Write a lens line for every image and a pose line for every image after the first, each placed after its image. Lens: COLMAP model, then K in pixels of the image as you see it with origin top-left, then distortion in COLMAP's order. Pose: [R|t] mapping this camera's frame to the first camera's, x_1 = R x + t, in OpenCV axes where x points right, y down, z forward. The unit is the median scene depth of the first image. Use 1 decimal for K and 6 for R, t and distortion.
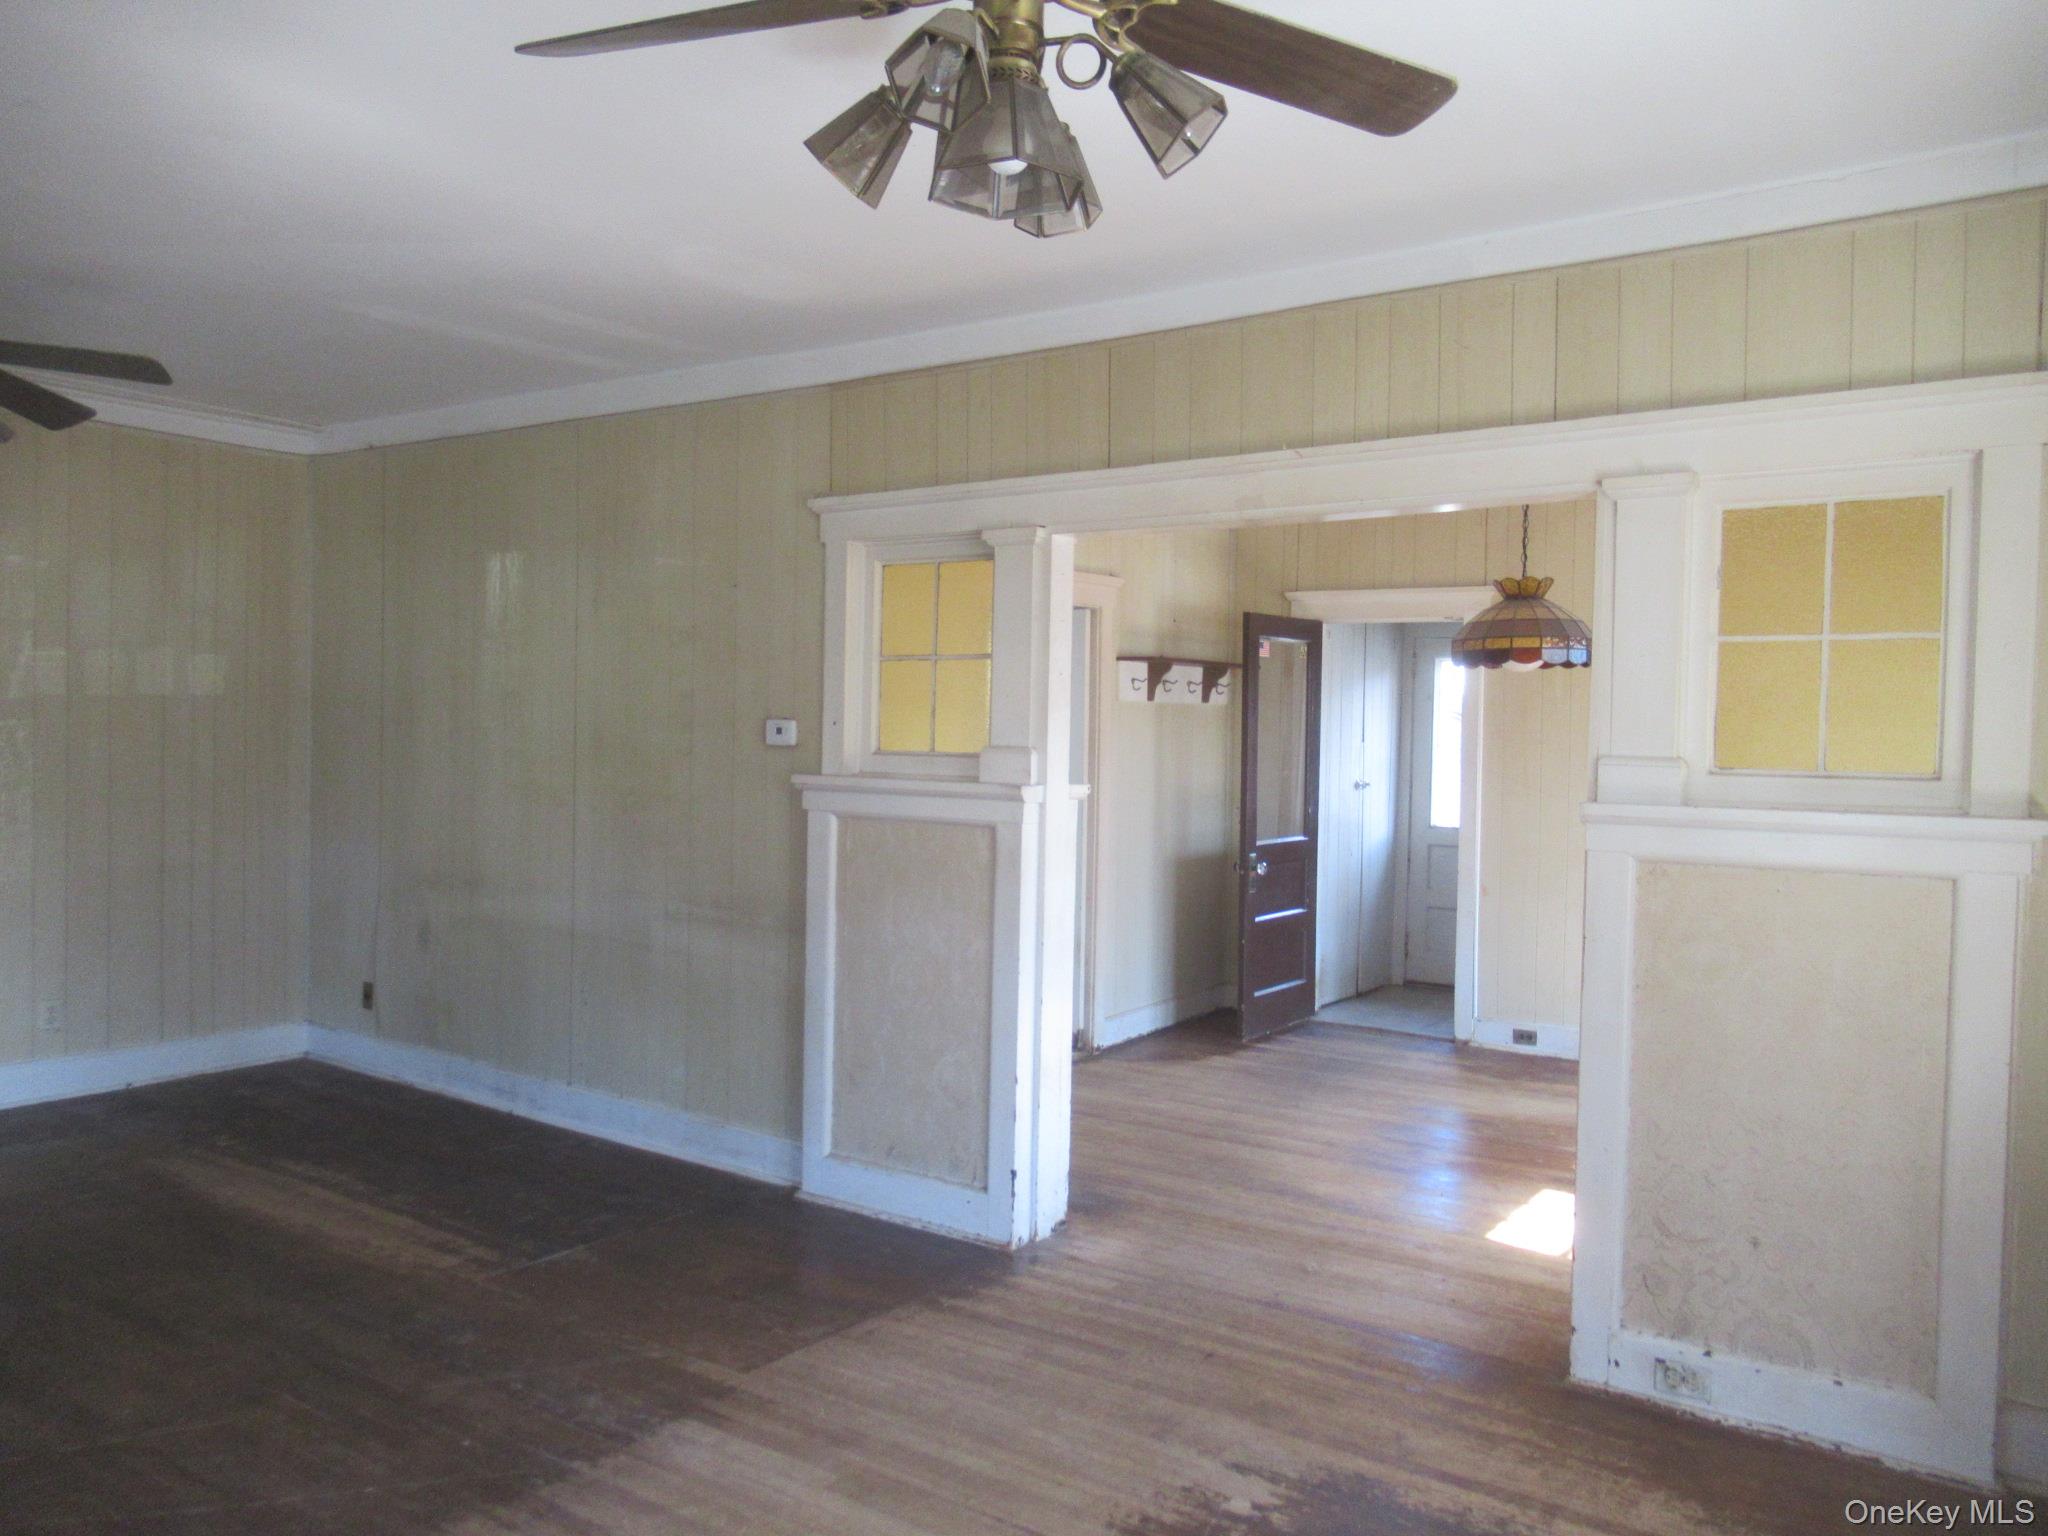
lens RADIAL K [[1516.8, 0, 1021.6], [0, 1516.8, 779.1], [0, 0, 1]] dist [-0.012953, 0.009398]
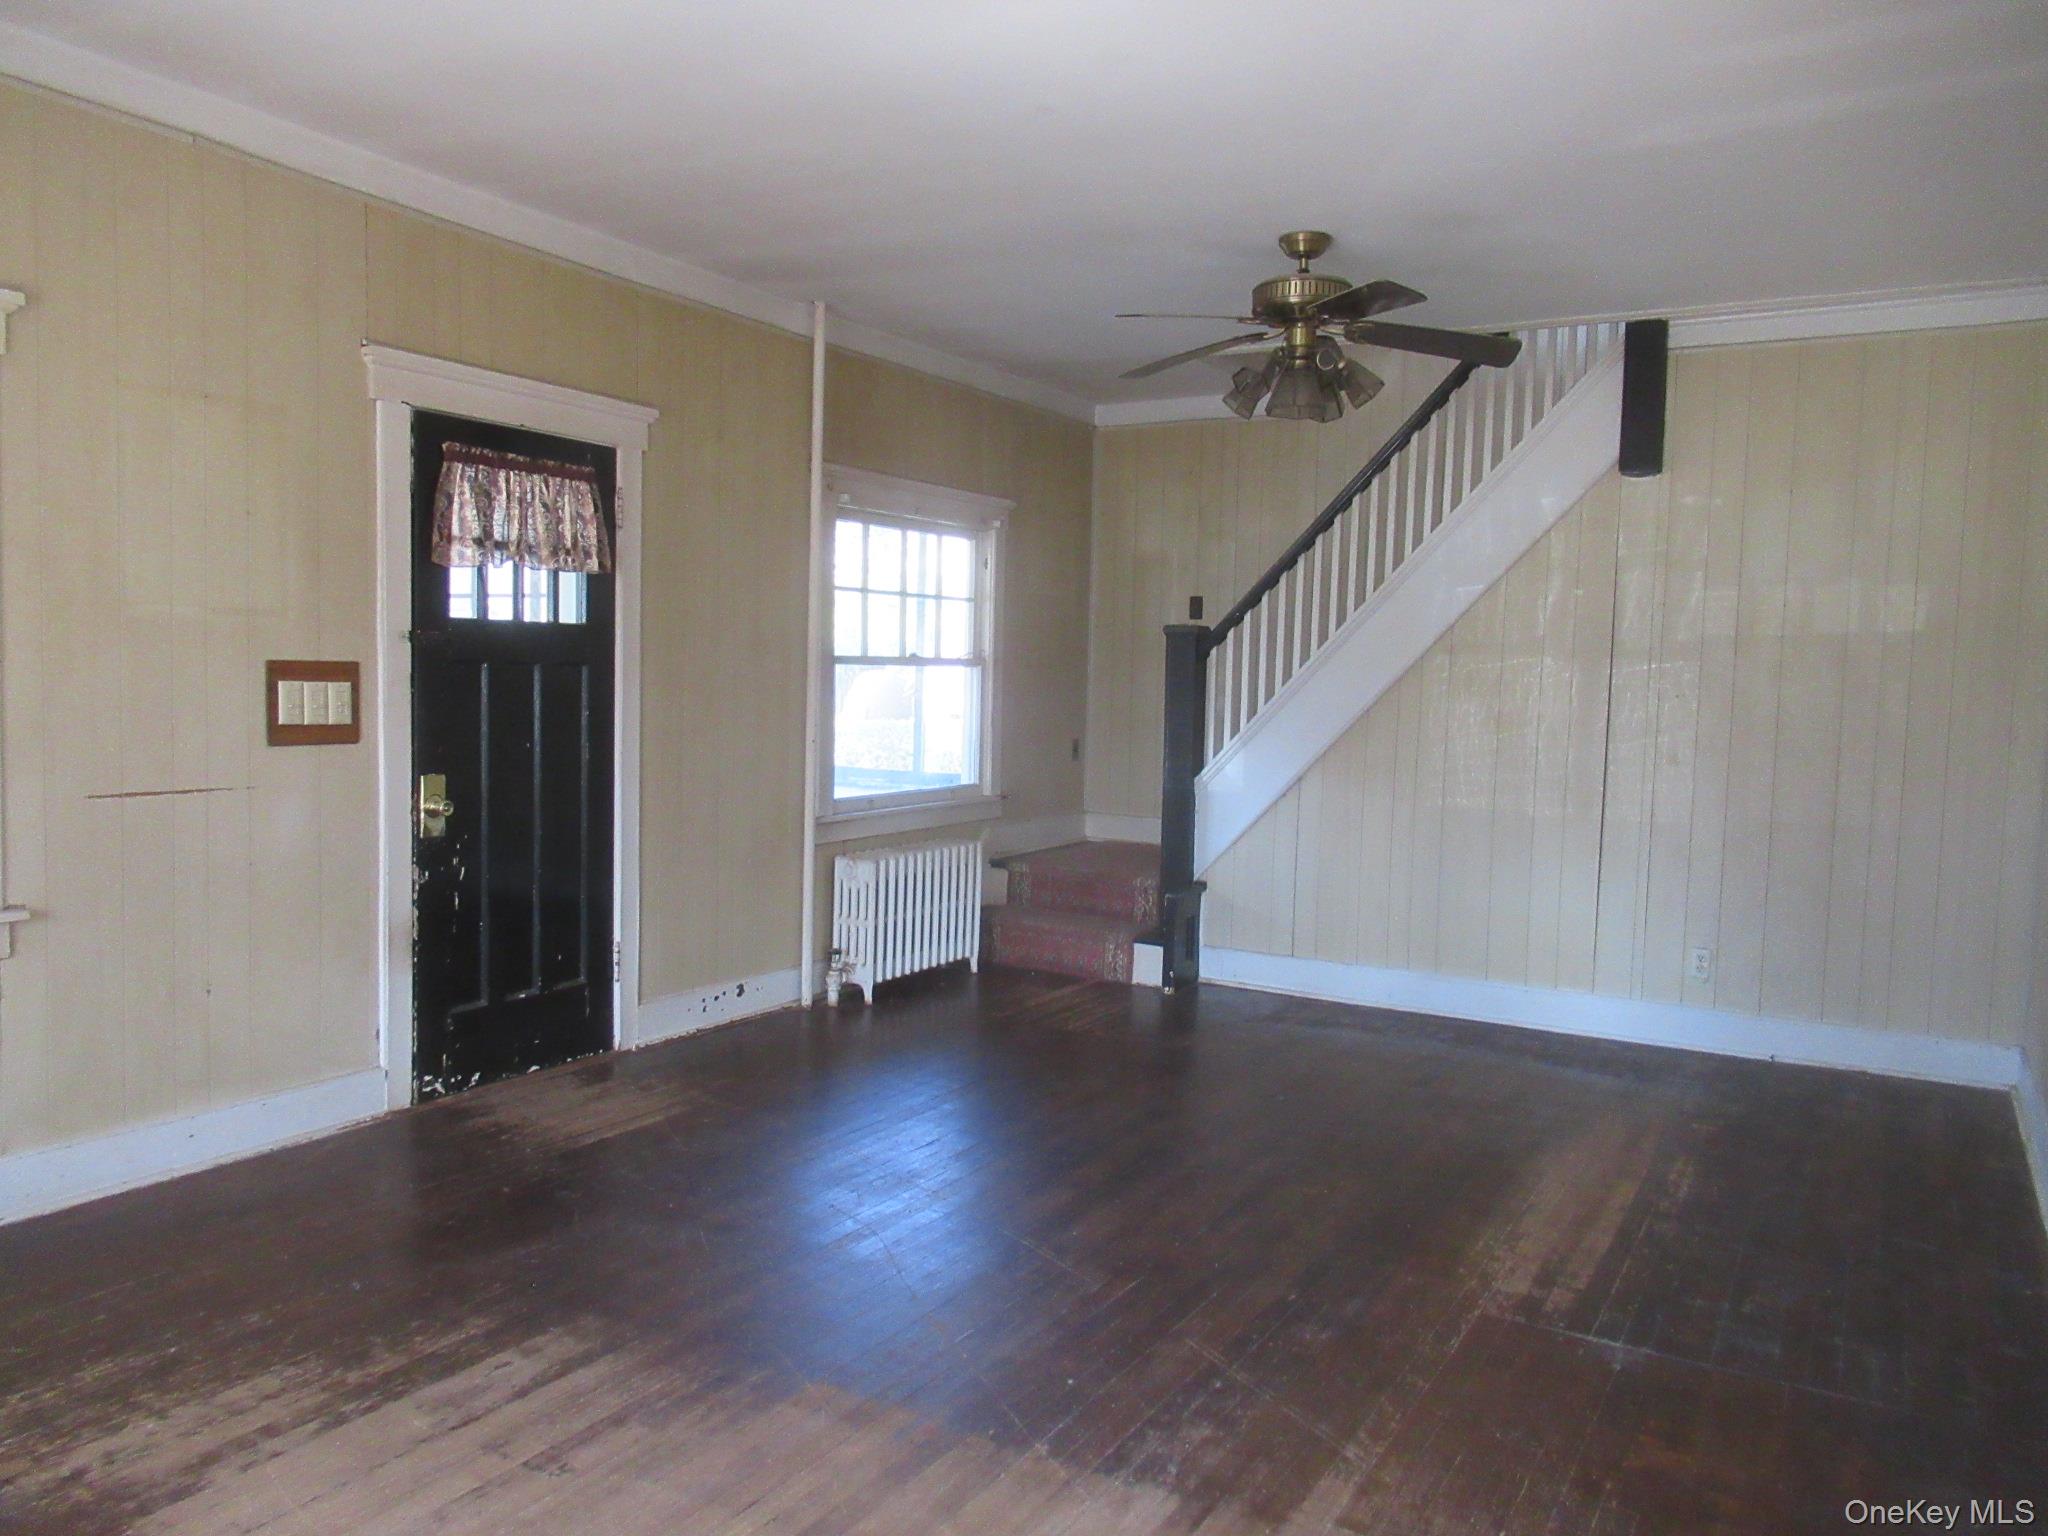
lens RADIAL K [[1516.8, 0, 1013.0], [0, 1516.8, 768.2], [0, 0, 1]] dist [-0.012953, 0.009398]
pose [[0.076570, 0.043156, -0.996130, 0.378011], [-0.051987, 0.997877, 0.039235, 0.018061], [0.995708, 0.048781, 0.078651, 0.604432]]
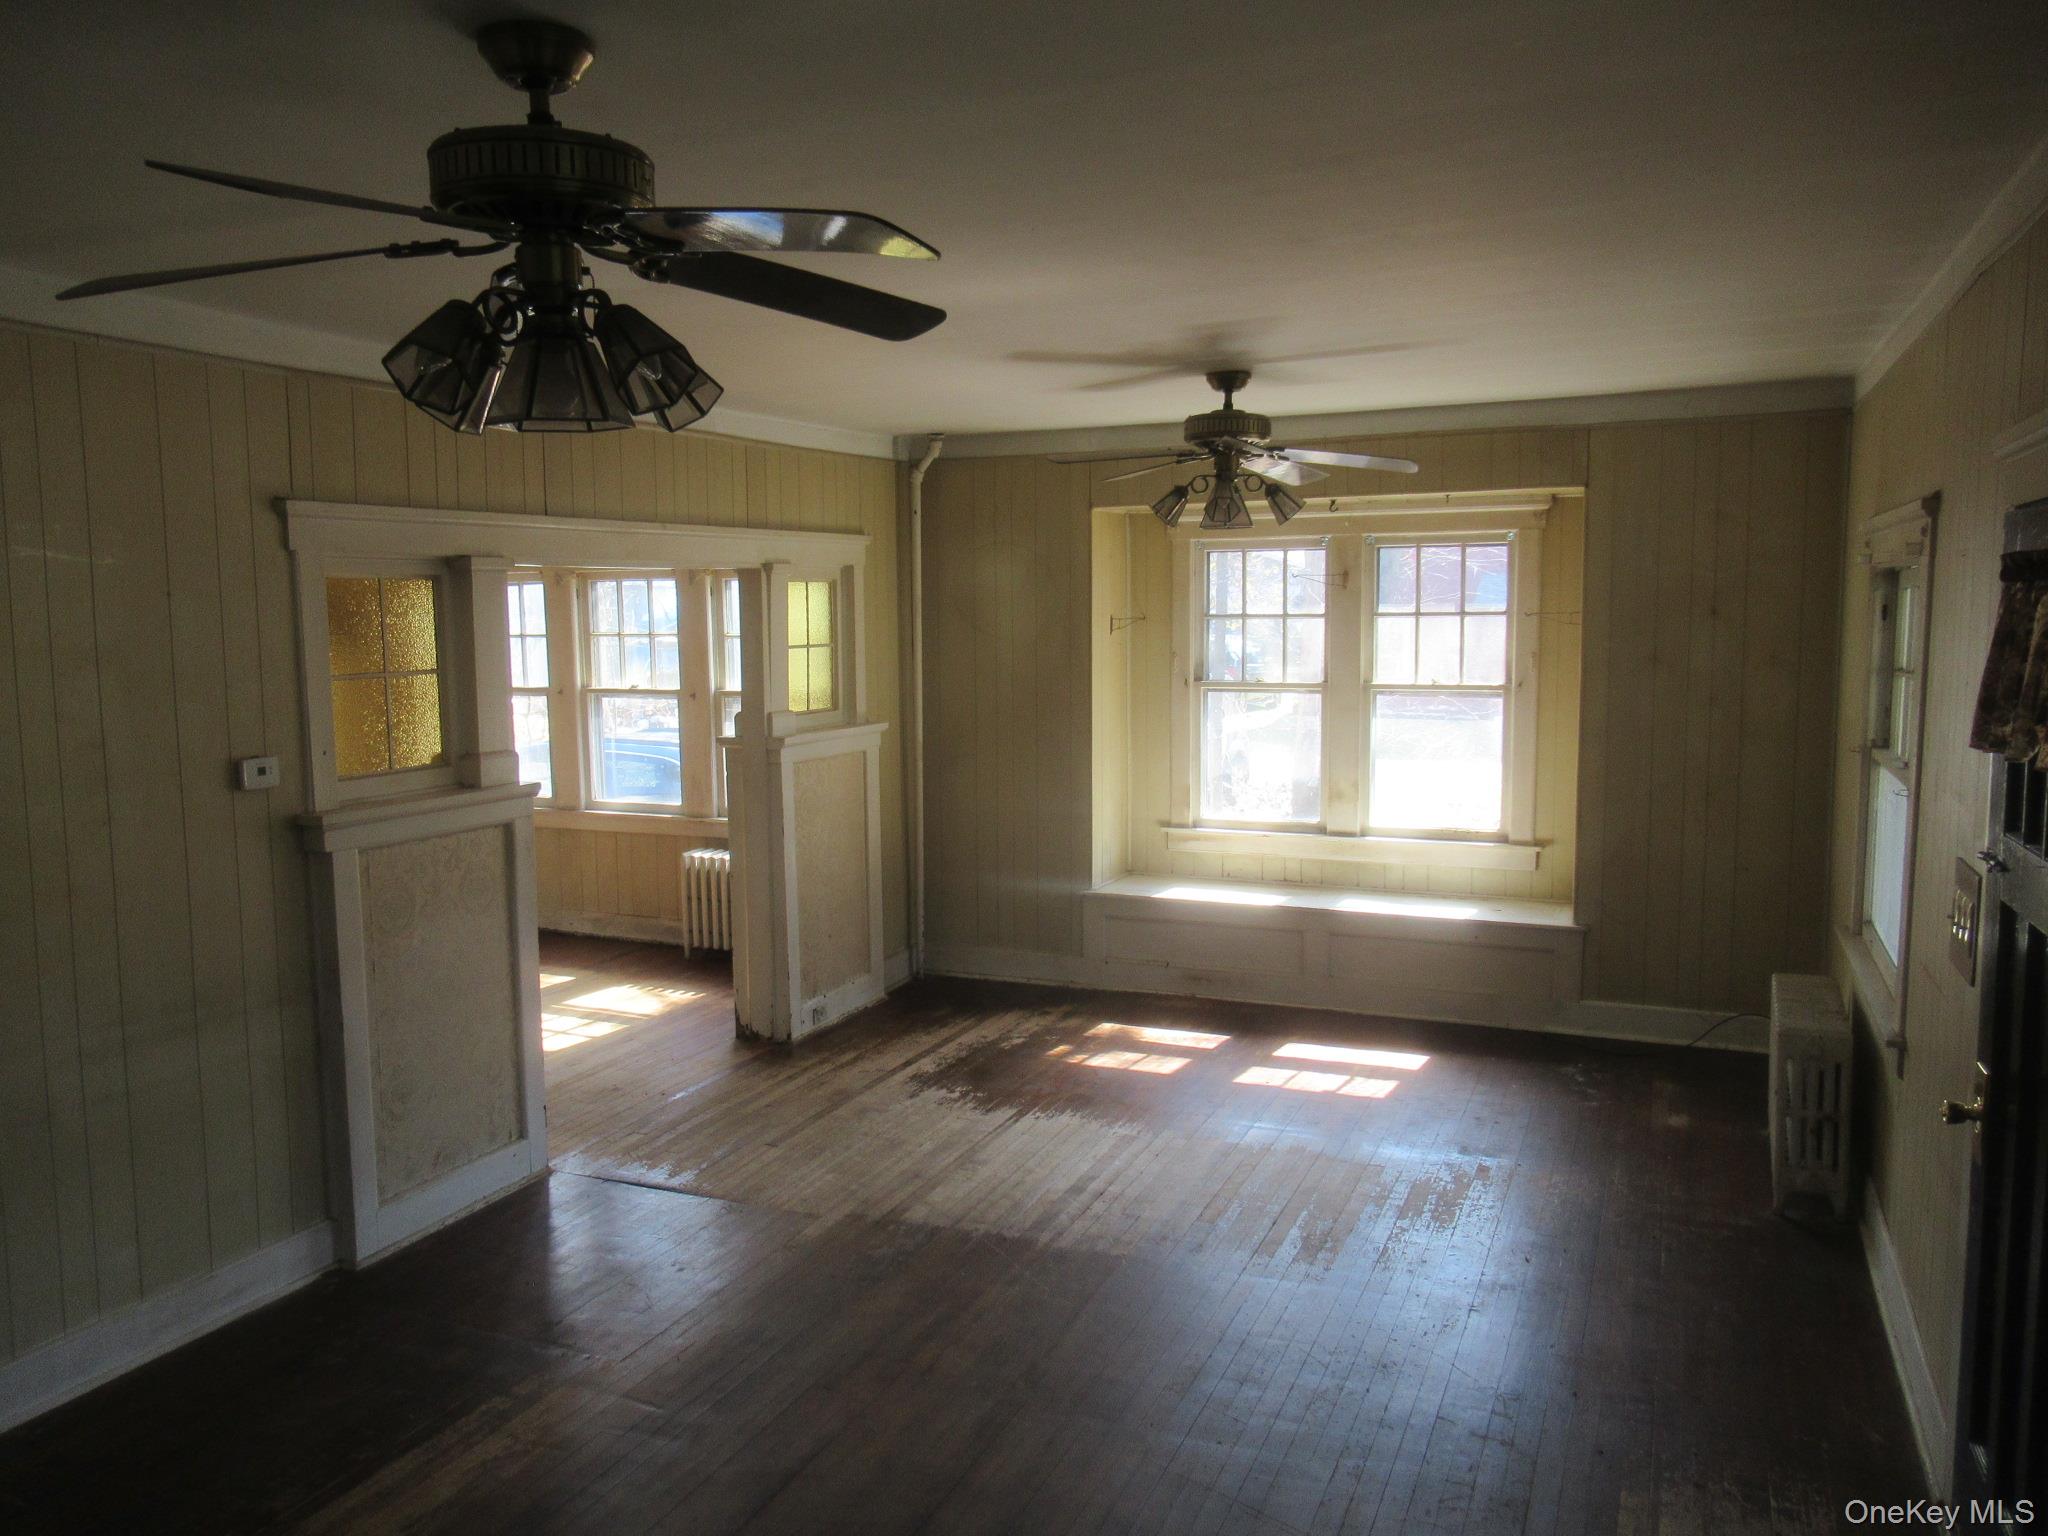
lens RADIAL K [[1516.8, 0, 980.0], [0, 1516.8, 785.7], [0, 0, 1]] dist [-0.012953, 0.009398]
pose [[-0.171301, -0.129807, 0.976630, -1.153965], [0.045532, 0.989180, 0.139461, -0.135026], [-0.984166, 0.068357, -0.163537, 0.818088]]
